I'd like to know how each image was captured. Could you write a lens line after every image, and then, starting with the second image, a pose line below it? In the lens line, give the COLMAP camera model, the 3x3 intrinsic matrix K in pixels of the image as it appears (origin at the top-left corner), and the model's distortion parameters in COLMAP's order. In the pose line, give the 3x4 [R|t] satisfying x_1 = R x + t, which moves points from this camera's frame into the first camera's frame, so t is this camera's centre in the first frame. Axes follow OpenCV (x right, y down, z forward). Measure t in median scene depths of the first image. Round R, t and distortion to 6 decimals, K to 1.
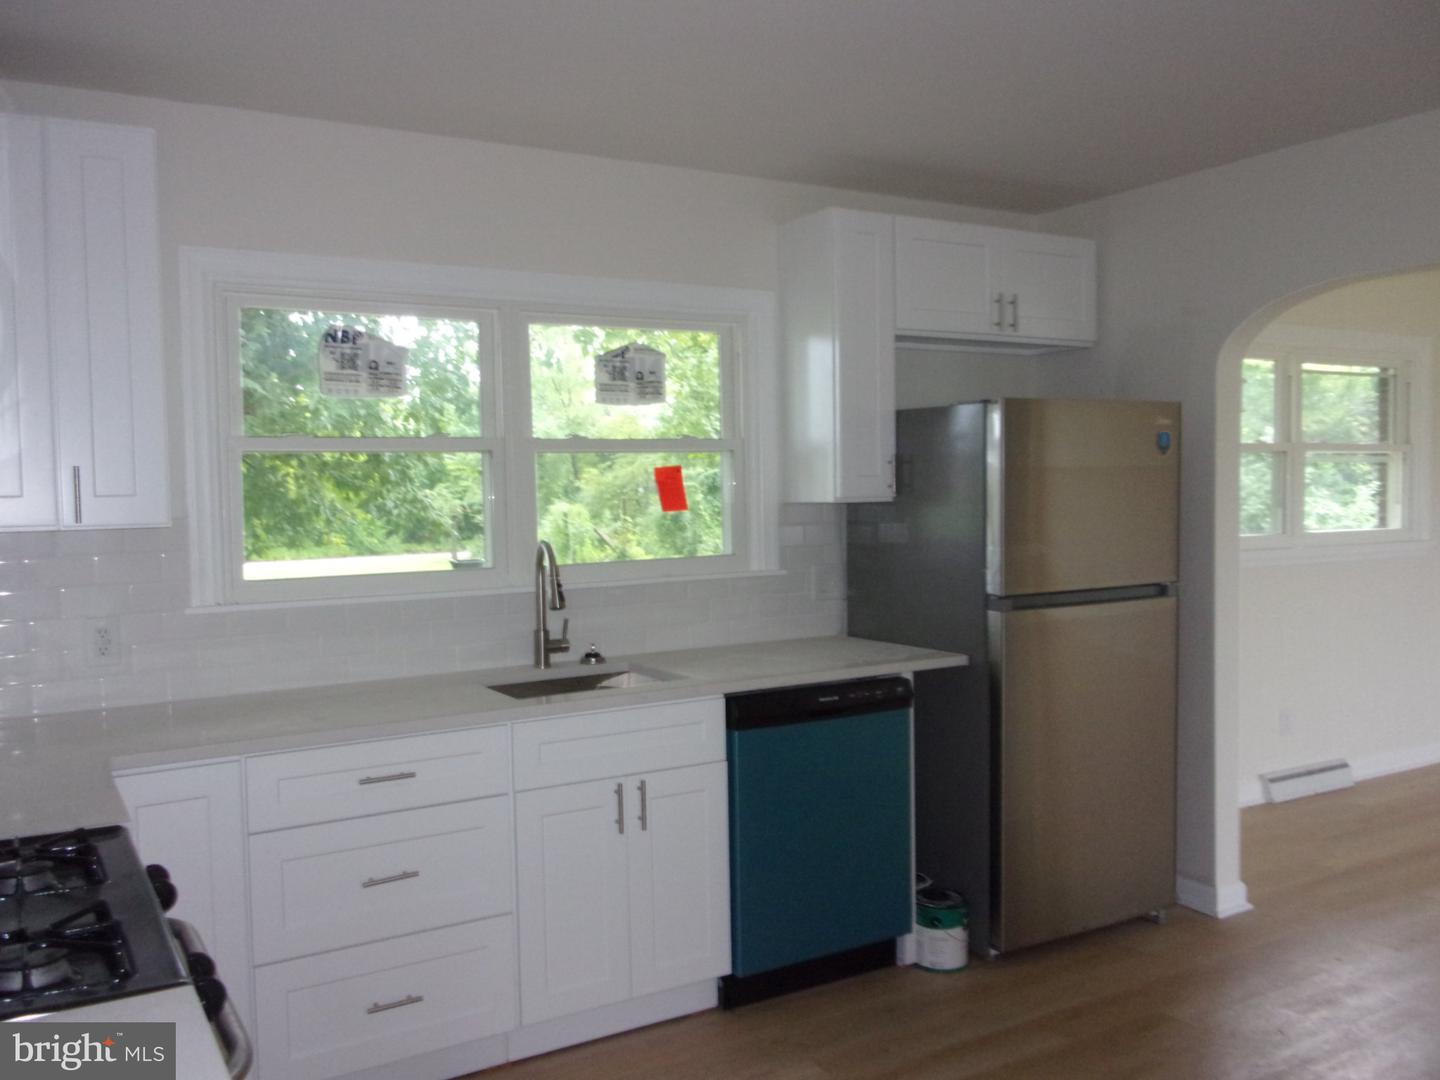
lens RADIAL K [[1223.7, 0, 688.0], [0, 1223.7, 540.5], [0, 0, 1]] dist [0.008016, -0.013913]
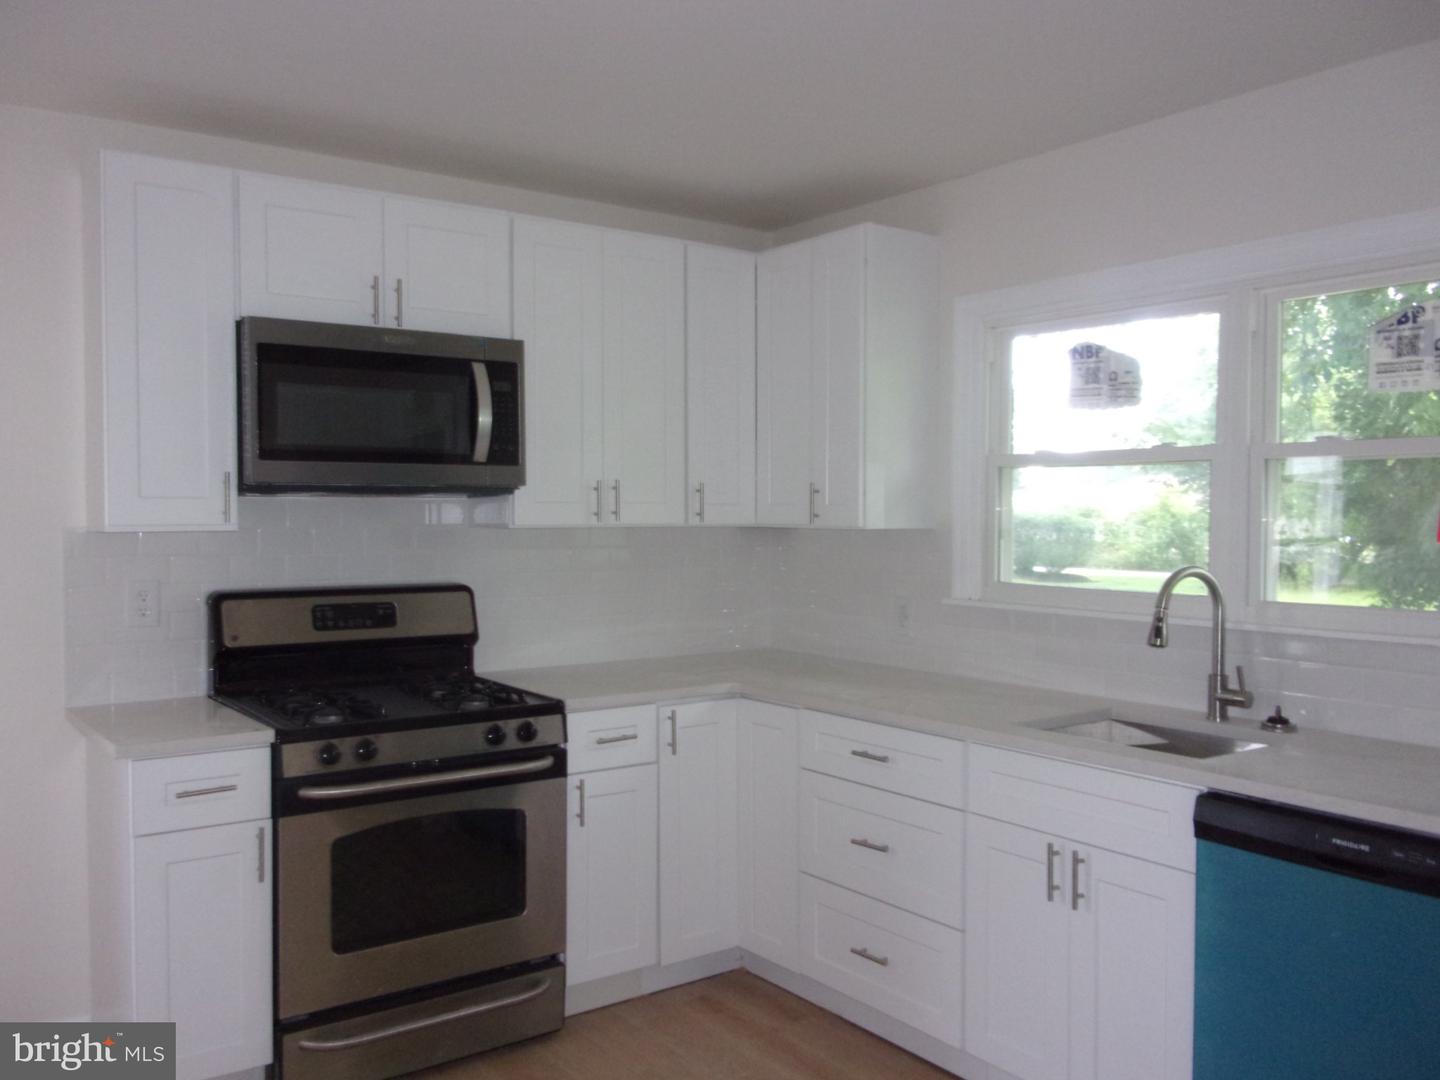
lens RADIAL K [[1223.7, 0, 688.0], [0, 1223.7, 540.5], [0, 0, 1]] dist [0.008016, -0.013913]
pose [[0.088925, 0.050552, -0.994755, 0.693007], [-0.036583, 0.998203, 0.047457, -0.045888], [0.995366, 0.032171, 0.090614, 0.574266]]
